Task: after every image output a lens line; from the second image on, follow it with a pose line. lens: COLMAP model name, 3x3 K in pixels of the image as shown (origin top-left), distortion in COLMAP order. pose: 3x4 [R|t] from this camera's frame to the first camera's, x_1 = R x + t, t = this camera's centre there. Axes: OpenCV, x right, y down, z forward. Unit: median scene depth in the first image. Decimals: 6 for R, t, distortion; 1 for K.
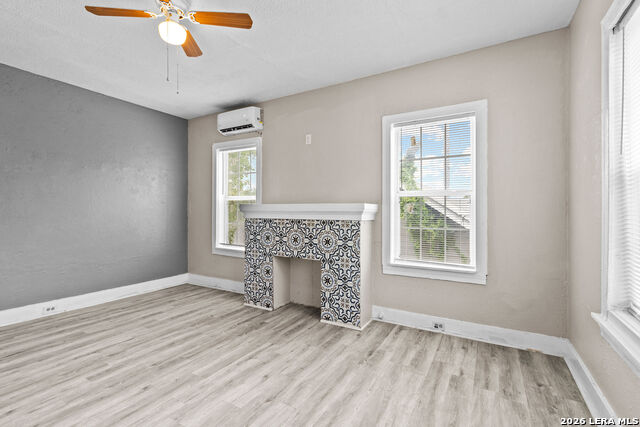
lens RADIAL K [[294.8, 0, 320.2], [0, 294.8, 211.3], [0, 0, 1]] dist [0.002671, 0.000087]
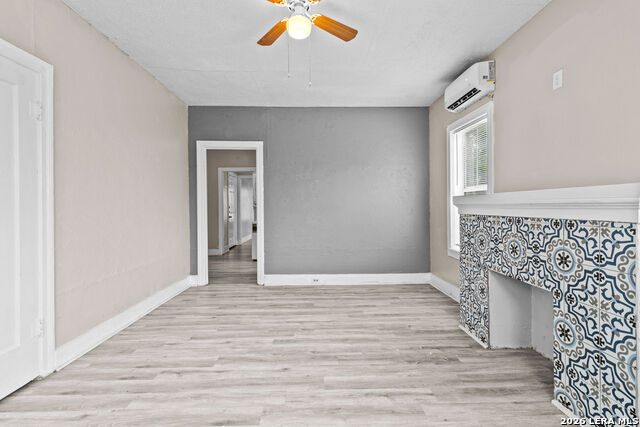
lens RADIAL K [[296.5, 0, 317.6], [0, 296.5, 208.3], [0, 0, 1]] dist [0.001196, -0.000020]
pose [[0.517907, -0.004090, -0.855427, 0.238808], [0.009191, 0.999957, 0.000784, 0.004810], [0.855387, -0.008269, 0.517923, 0.320774]]
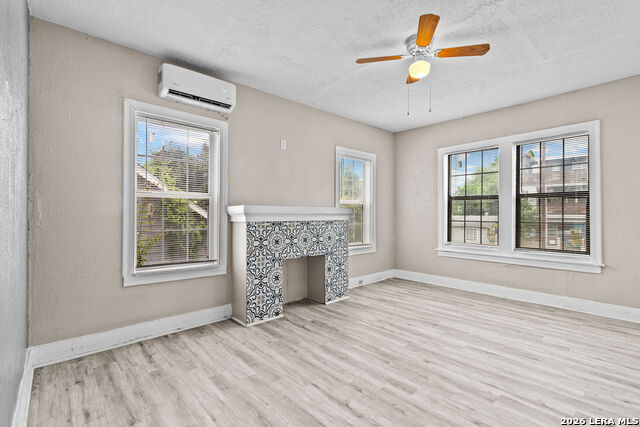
lens RADIAL K [[294.8, 0, 320.2], [0, 294.8, 211.3], [0, 0, 1]] dist [0.002671, 0.000087]
pose [[0.304511, 0.003777, 0.952501, -1.104670], [-0.000372, 0.999993, -0.003846, -0.004233], [-0.952509, 0.000817, 0.304510, 0.619936]]
